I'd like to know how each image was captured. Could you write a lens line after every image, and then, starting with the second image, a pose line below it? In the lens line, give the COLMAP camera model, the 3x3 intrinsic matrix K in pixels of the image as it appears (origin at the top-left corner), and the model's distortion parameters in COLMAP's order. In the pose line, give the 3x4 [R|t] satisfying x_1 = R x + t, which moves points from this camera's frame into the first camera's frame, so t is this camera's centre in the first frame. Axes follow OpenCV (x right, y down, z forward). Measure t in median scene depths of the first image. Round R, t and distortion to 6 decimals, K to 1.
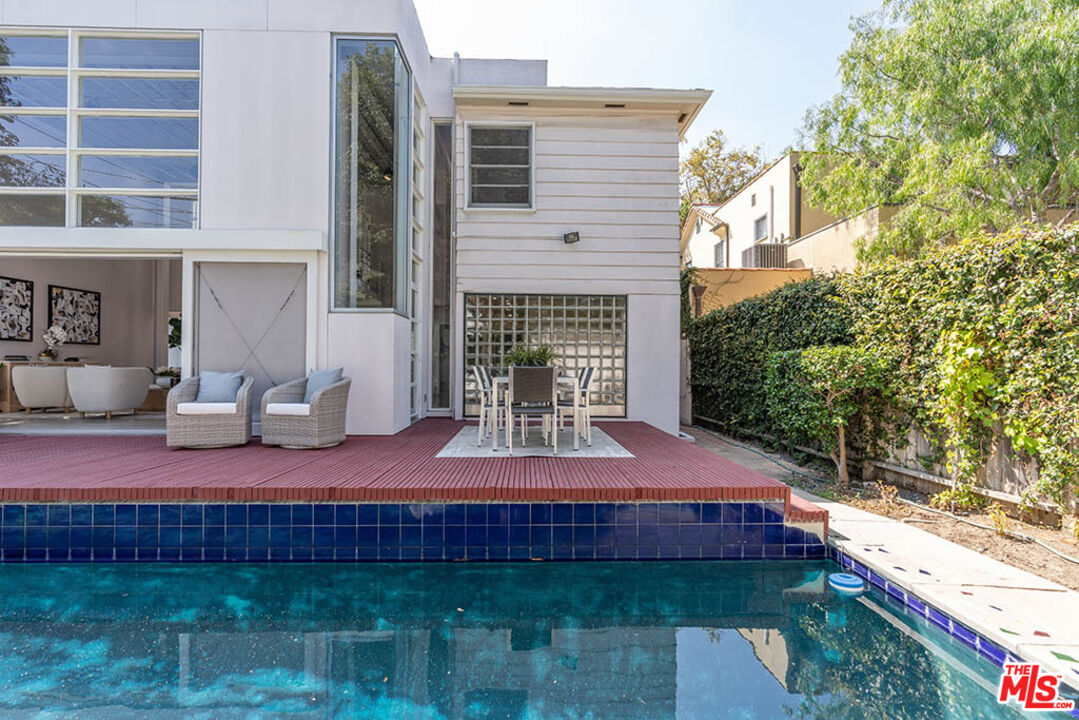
lens RADIAL K [[499.8, 0, 539.5], [0, 499.8, 360.0], [0, 0, 1]] dist [0.000079, 0.000293]
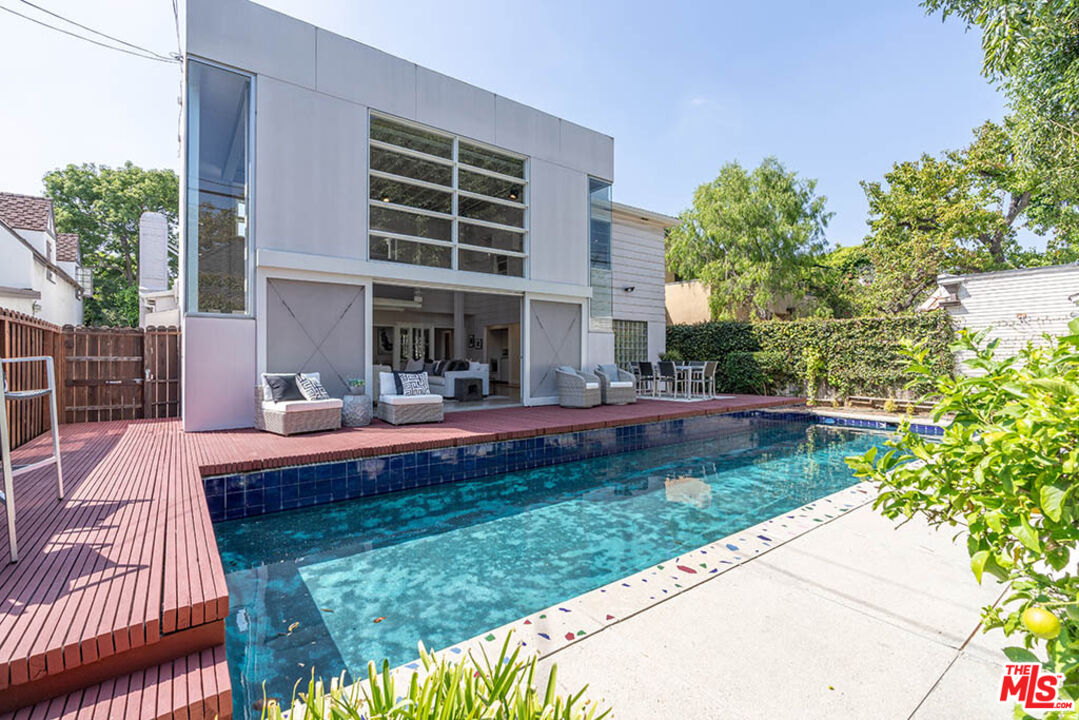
lens RADIAL K [[492.6, 0, 538.9], [0, 492.6, 356.2], [0, 0, 1]] dist [-0.000924, 0.000440]
pose [[0.811556, -0.005479, 0.584249, -1.221692], [0.000285, 0.999960, 0.008981, -0.019327], [-0.584275, -0.007122, 0.811525, -0.247424]]
